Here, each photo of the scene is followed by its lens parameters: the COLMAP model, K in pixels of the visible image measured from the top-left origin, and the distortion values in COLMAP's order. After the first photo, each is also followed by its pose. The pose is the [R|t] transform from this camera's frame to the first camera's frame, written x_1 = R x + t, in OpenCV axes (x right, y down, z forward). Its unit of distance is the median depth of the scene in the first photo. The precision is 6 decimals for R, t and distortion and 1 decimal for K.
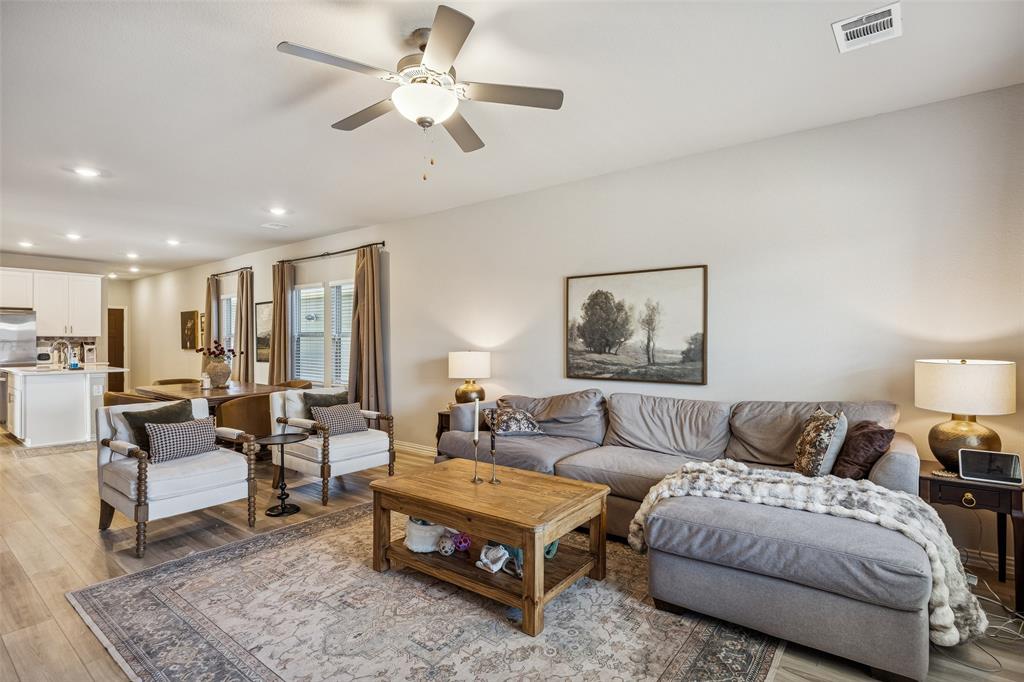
lens RADIAL K [[500.9, 0, 521.1], [0, 500.9, 339.8], [0, 0, 1]] dist [-0.011389, -0.000322]
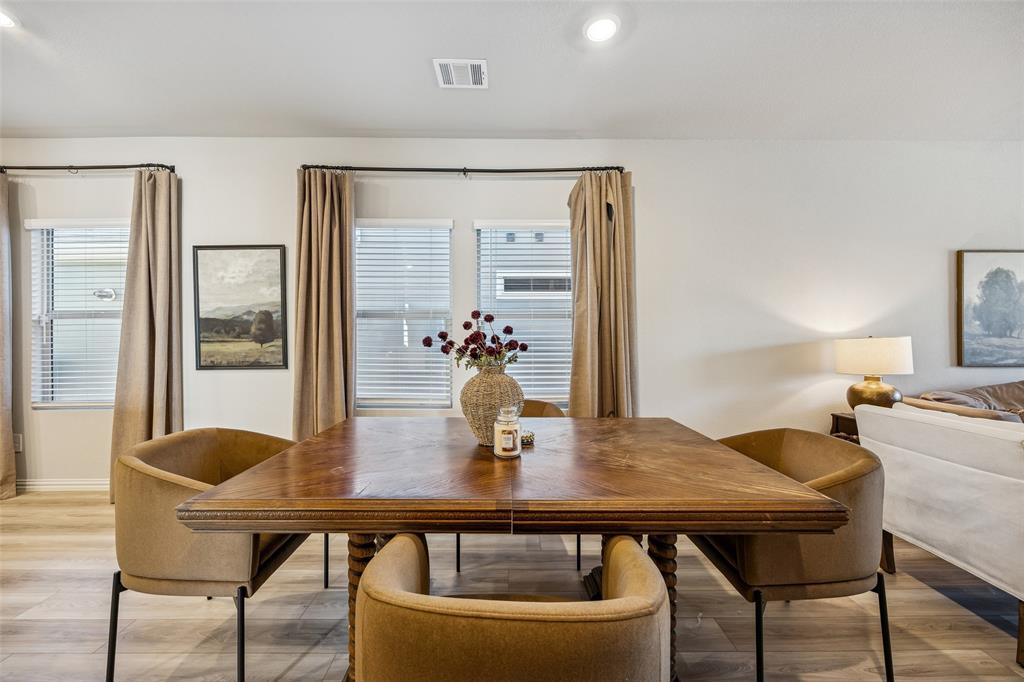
lens RADIAL K [[395.7, 0, 513.4], [0, 395.7, 335.4], [0, 0, 1]] dist [0.001083, 0.000121]
pose [[0.788125, -0.000069, 0.615515, -1.020711], [0.001493, 0.999997, -0.001800, 0.024662], [-0.615513, 0.002337, 0.788123, 1.012870]]
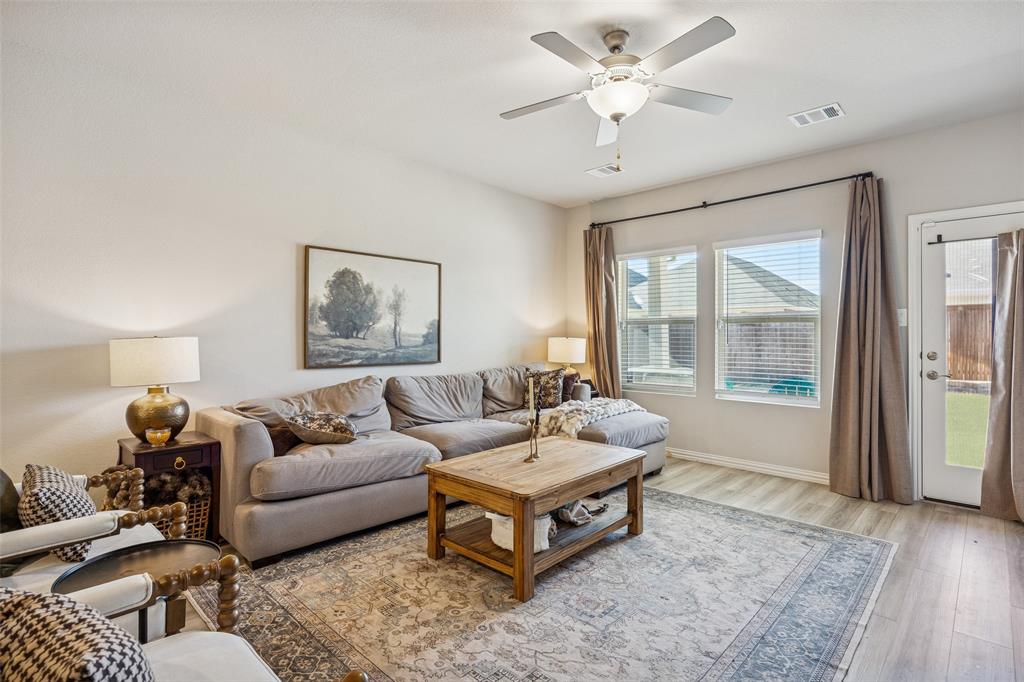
lens RADIAL K [[490.7, 0, 515.8], [0, 490.7, 334.9], [0, 0, 1]] dist [-0.010236, -0.000698]
pose [[0.119318, 0.003547, 0.992850, -0.712891], [-0.005651, 0.999980, -0.002893, 0.023140], [-0.992840, -0.005265, 0.119336, 0.612014]]
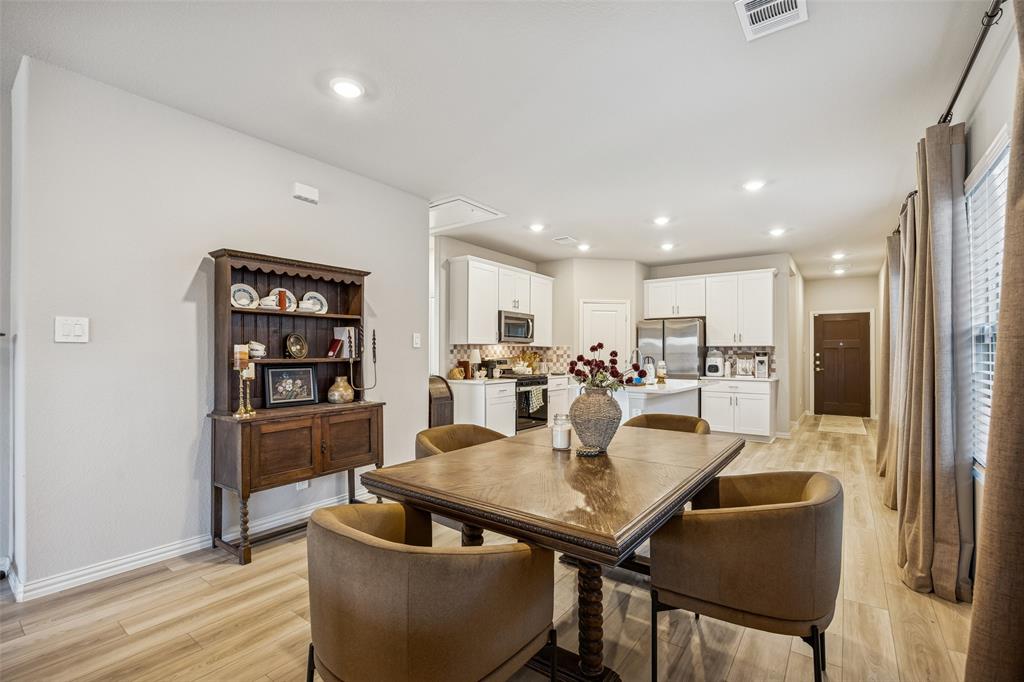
lens RADIAL K [[451.3, 0, 517.9], [0, 451.3, 348.4], [0, 0, 1]] dist [-0.000399, 0.000005]
pose [[0.013822, -0.010033, -0.999854, -0.273899], [-0.004220, 0.999940, -0.010092, 0.013868], [0.999896, 0.004358, 0.013779, 1.228112]]
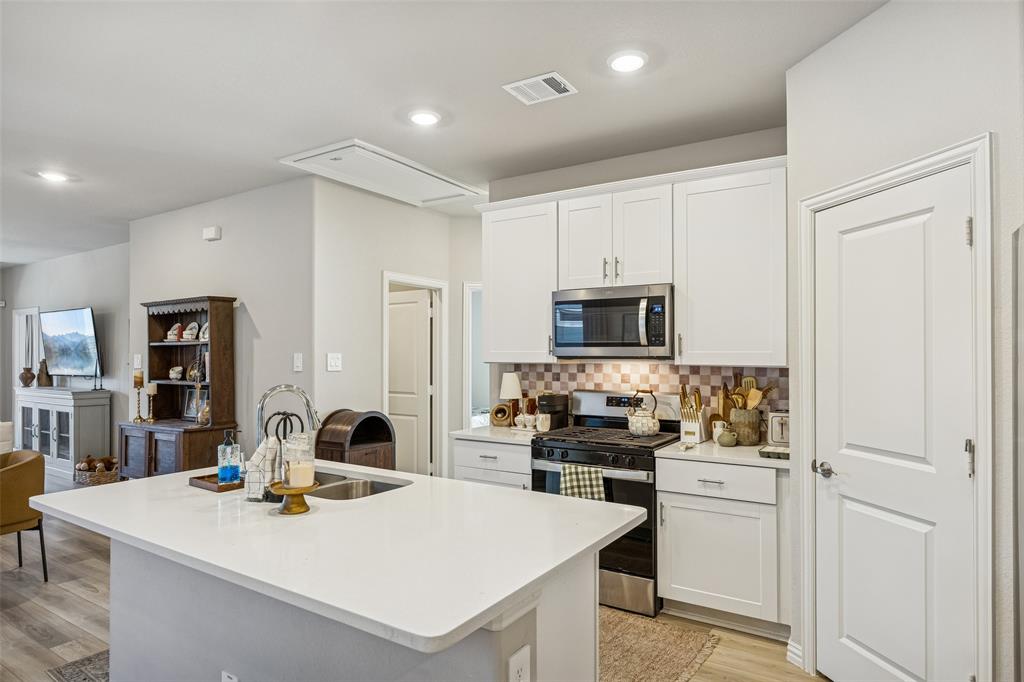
lens RADIAL K [[596.1, 0, 516.2], [0, 596.1, 348.5], [0, 0, 1]] dist [-0.007000, -0.001875]
pose [[-0.997218, 0.002360, -0.074500, -1.608946], [0.003179, 0.999936, -0.010887, -0.026527], [0.074469, -0.011093, -0.997162, 2.094332]]
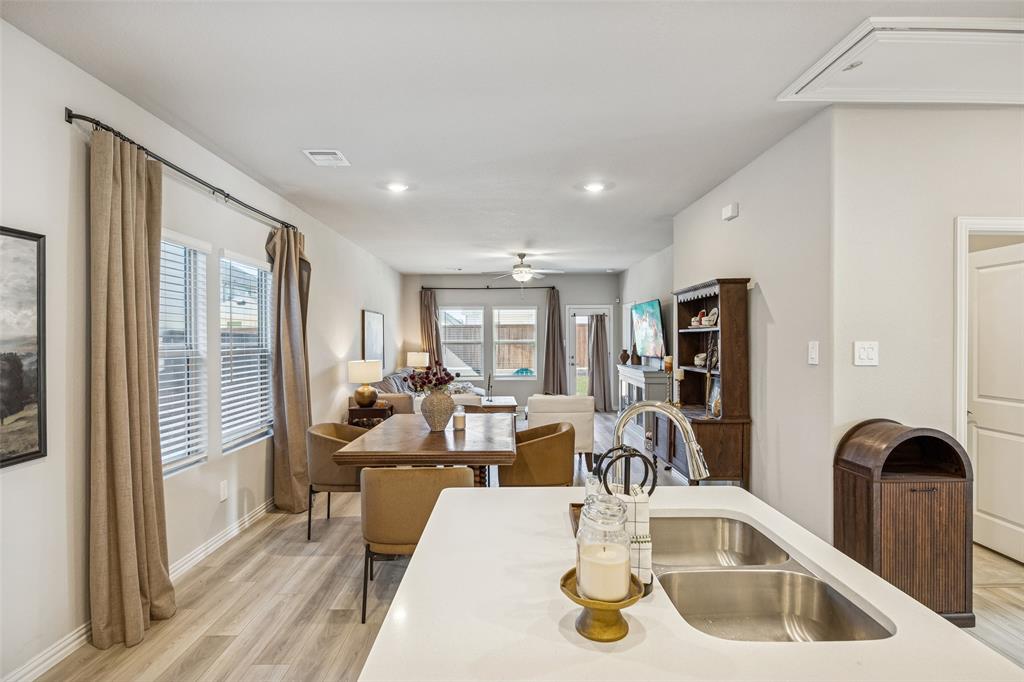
lens RADIAL K [[538.6, 0, 506.1], [0, 538.6, 341.8], [0, 0, 1]] dist [-0.010285, 0.001870]
pose [[-0.607368, -0.002126, 0.794418, -1.635518], [0.003744, 0.999978, 0.005539, -0.035710], [-0.794412, 0.006339, -0.607347, 1.805160]]
